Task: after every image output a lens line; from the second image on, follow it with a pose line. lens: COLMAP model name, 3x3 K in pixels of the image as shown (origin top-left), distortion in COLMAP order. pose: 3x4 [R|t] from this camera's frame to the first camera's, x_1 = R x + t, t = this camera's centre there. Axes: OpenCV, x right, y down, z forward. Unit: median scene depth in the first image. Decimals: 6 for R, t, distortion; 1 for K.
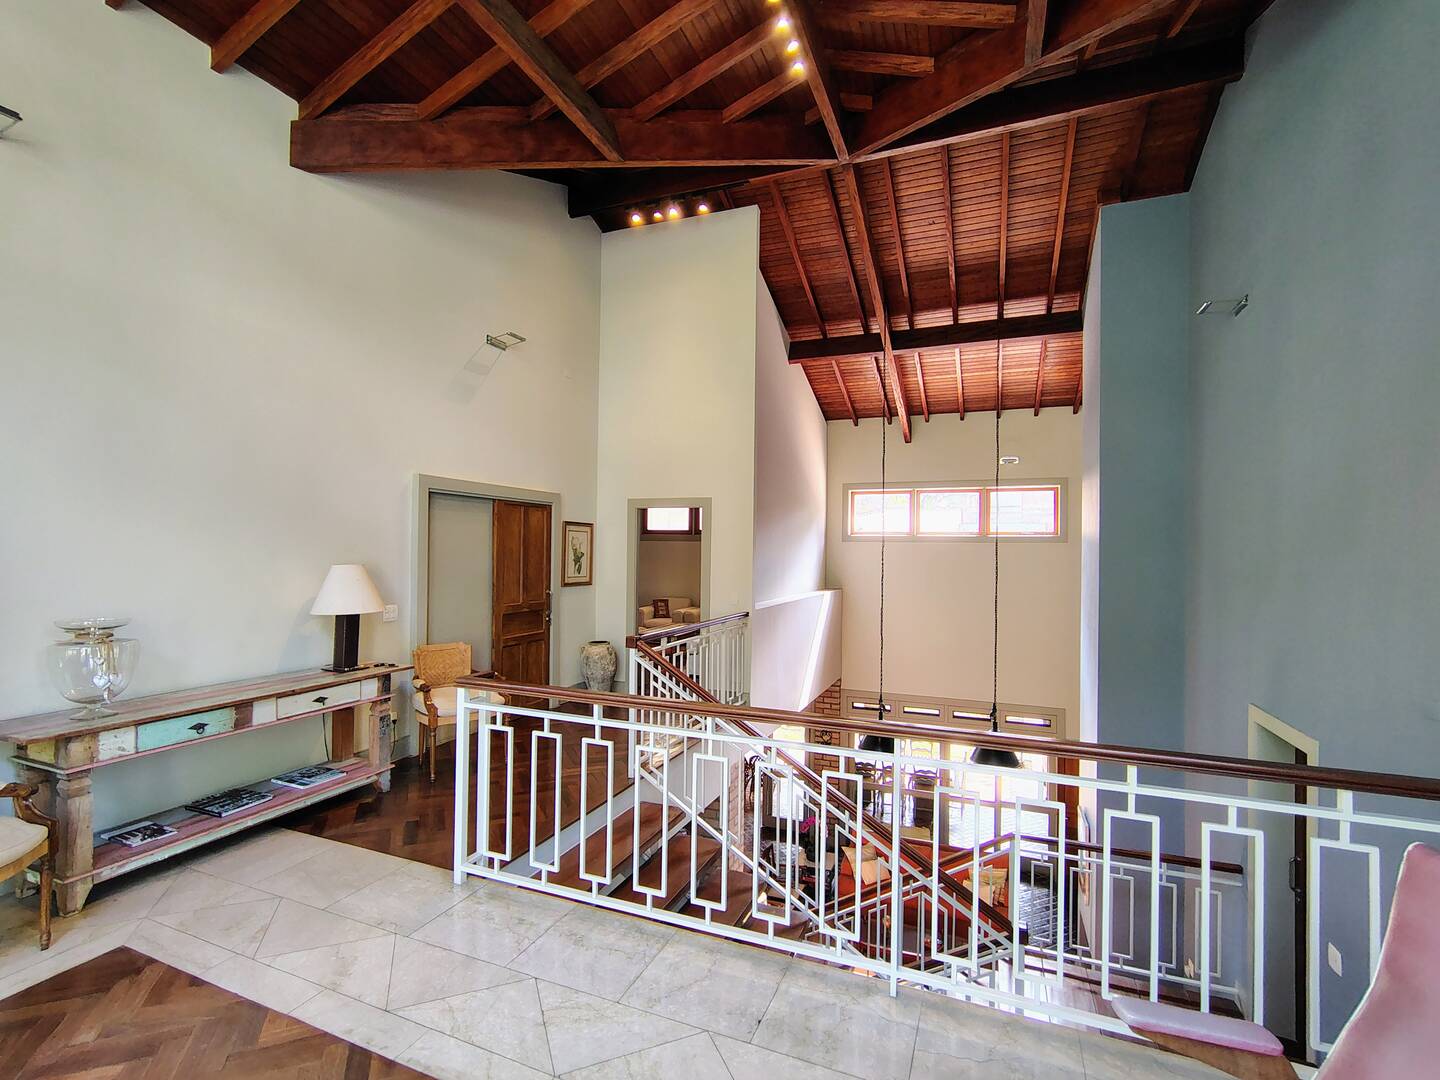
lens RADIAL K [[676.2, 0, 722.6], [0, 676.2, 543.8], [0, 0, 1]] dist [-0.019898, 0.011357]
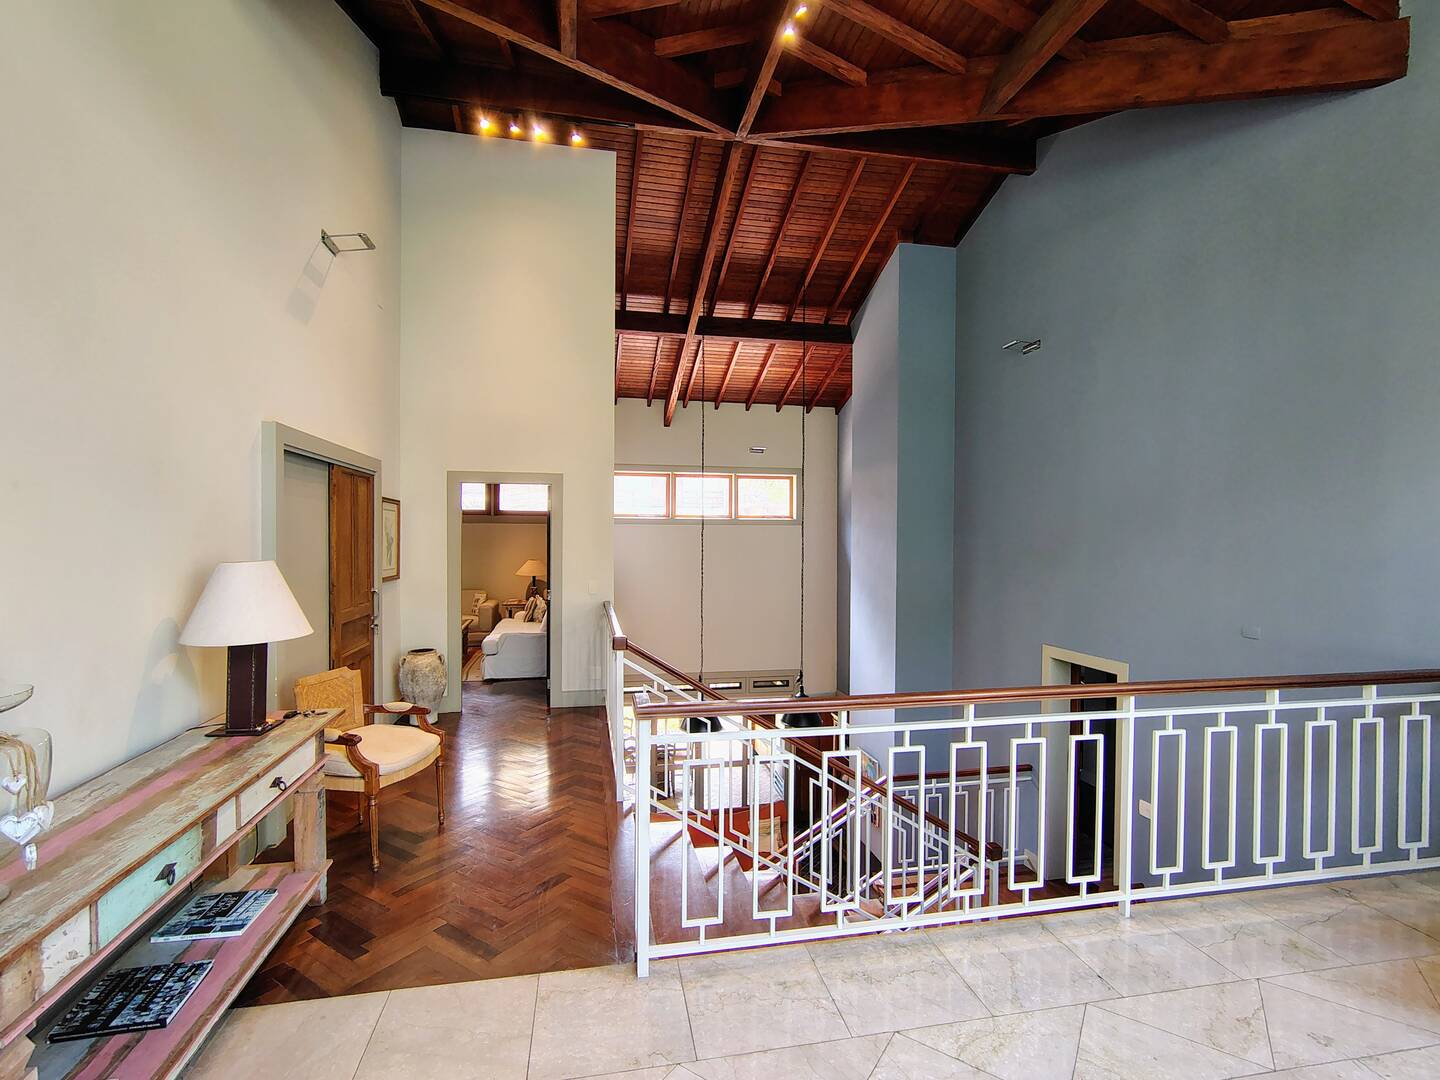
lens RADIAL K [[681.3, 0, 720.4], [0, 681.3, 543.8], [0, 0, 1]] dist [-0.008666, 0.000554]
pose [[0.830111, -0.014747, 0.557404, -0.403958], [-0.000225, 0.999641, 0.026782, -0.001681], [-0.557599, -0.022358, 0.829809, 0.176995]]
